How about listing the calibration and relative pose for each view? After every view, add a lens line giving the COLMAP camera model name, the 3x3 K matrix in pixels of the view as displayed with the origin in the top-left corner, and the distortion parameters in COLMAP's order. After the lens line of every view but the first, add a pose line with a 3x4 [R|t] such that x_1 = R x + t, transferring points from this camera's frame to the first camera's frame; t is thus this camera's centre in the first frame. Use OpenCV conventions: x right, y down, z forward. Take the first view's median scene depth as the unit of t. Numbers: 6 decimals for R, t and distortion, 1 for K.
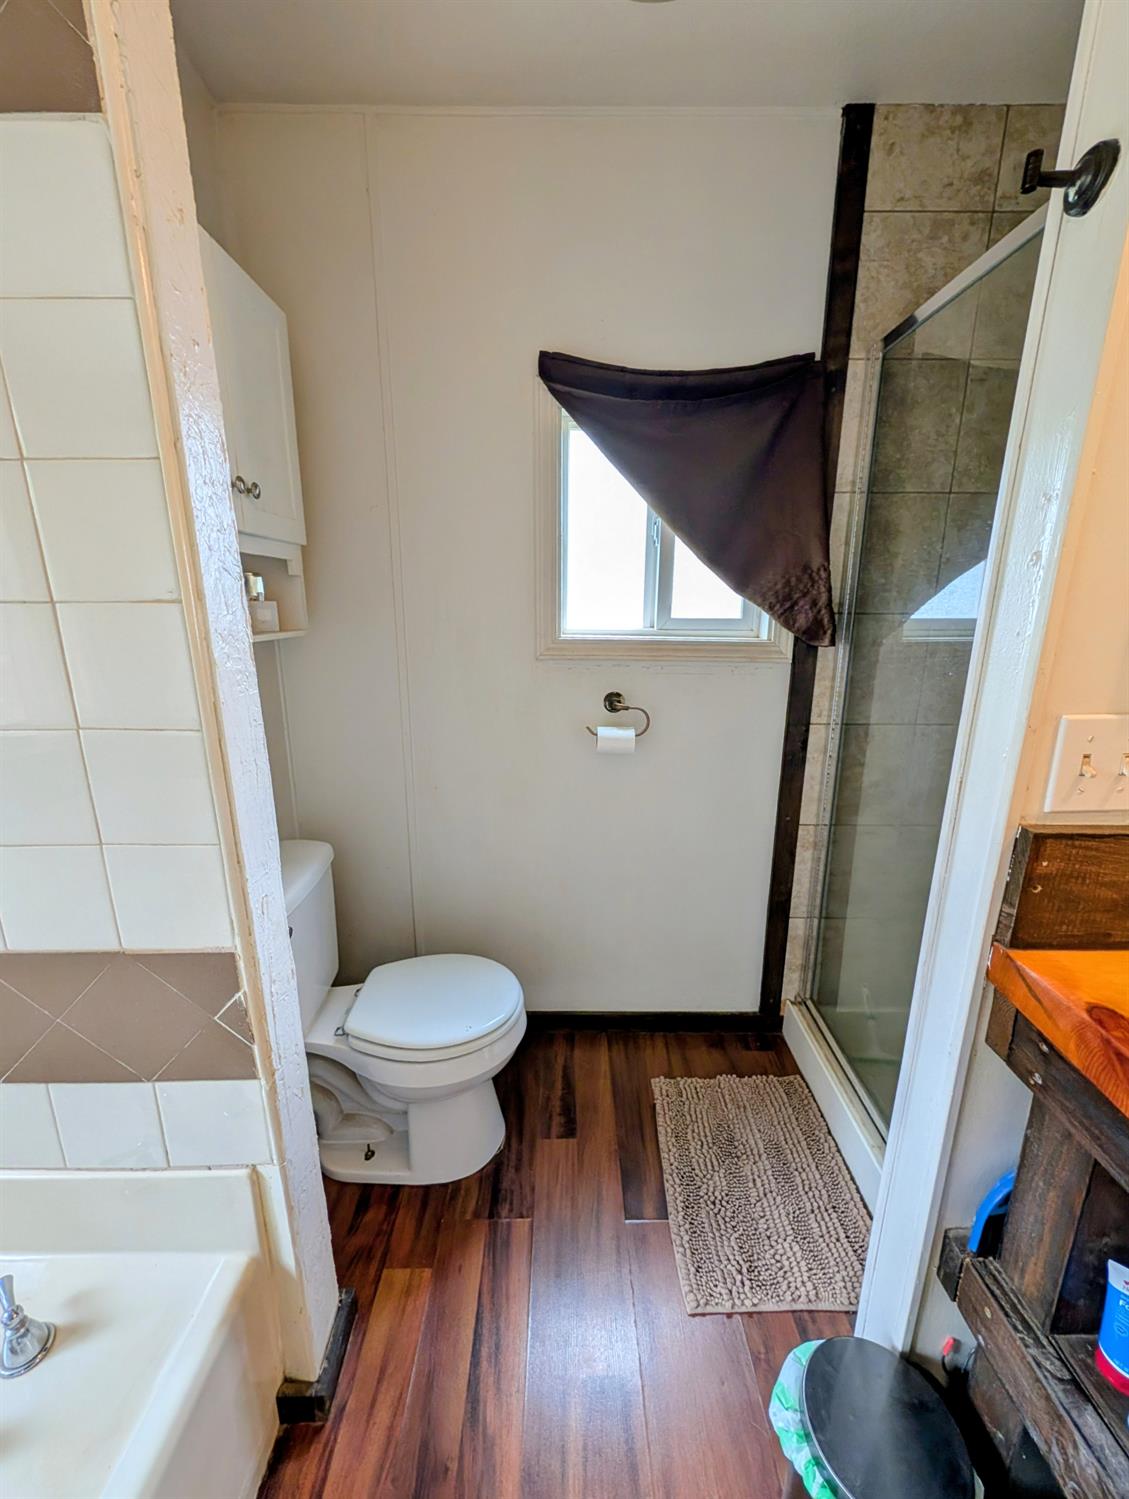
lens RADIAL K [[638.7, 0, 566.8], [0, 638.7, 776.2], [0, 0, 1]] dist [-0.000071, 0.000028]
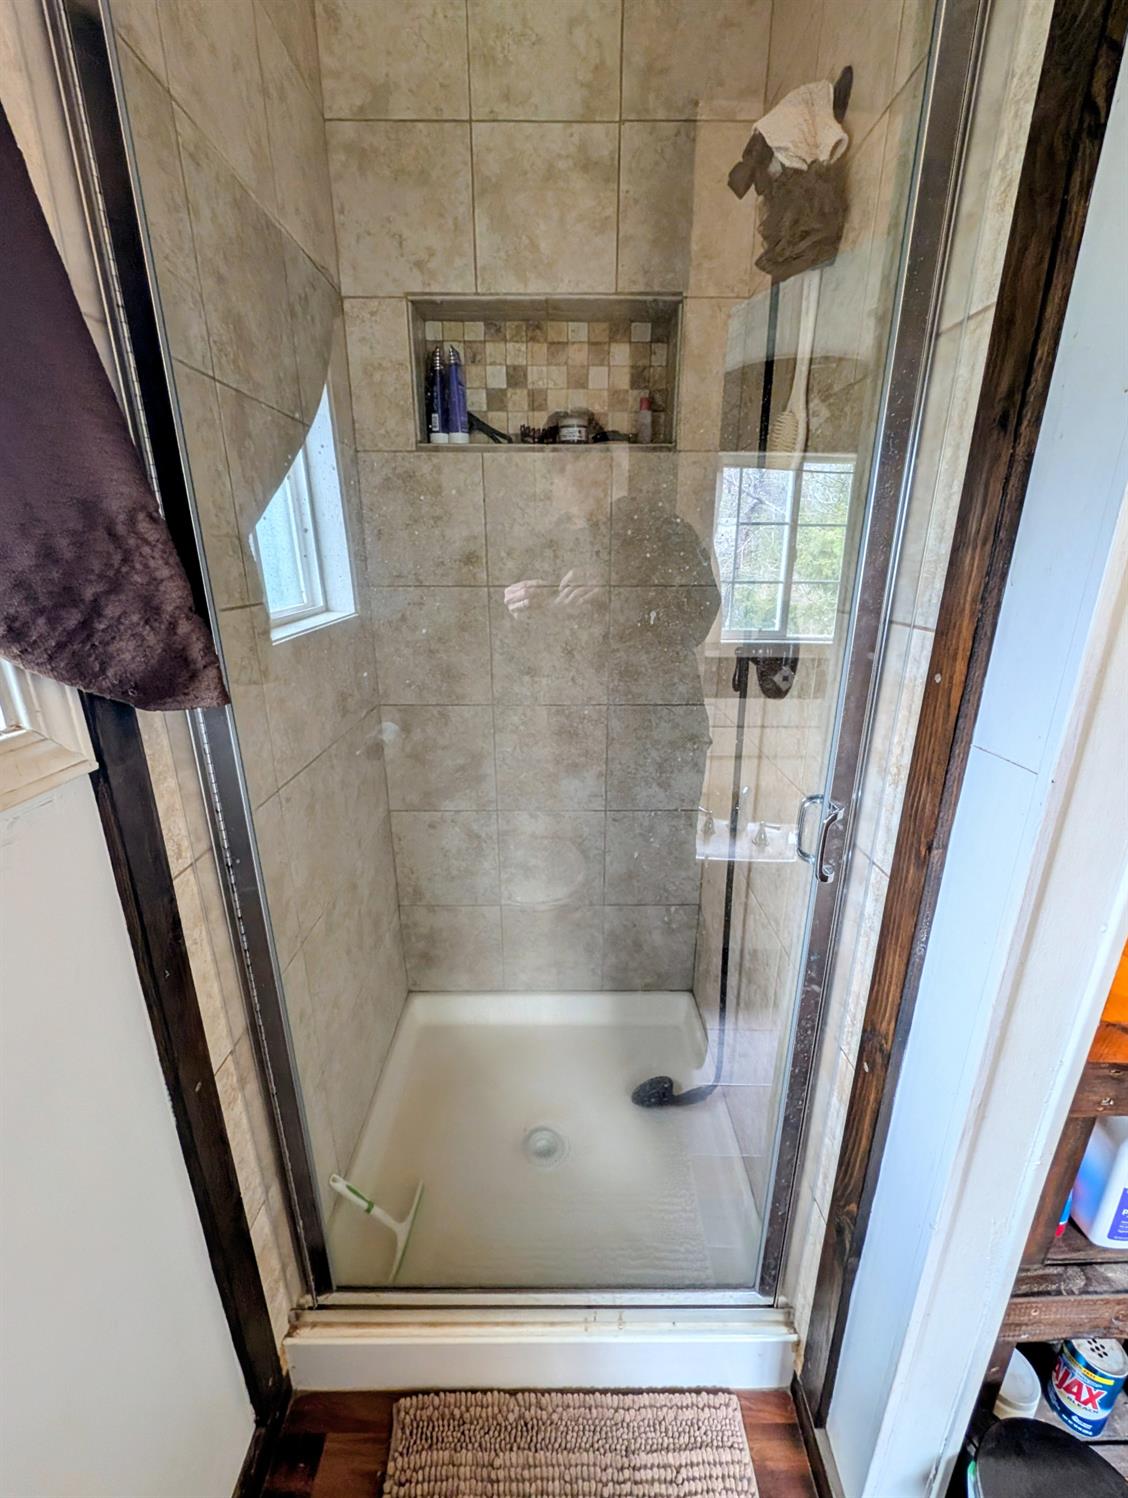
lens RADIAL K [[638.2, 0, 566.3], [0, 638.2, 775.7], [0, 0, 1]] dist [-0.000071, 0.000028]
pose [[-0.004919, -0.327887, 0.944704, -0.007998], [0.268205, 0.909670, 0.317123, -0.229124], [-0.963349, 0.254934, 0.083466, 0.738641]]
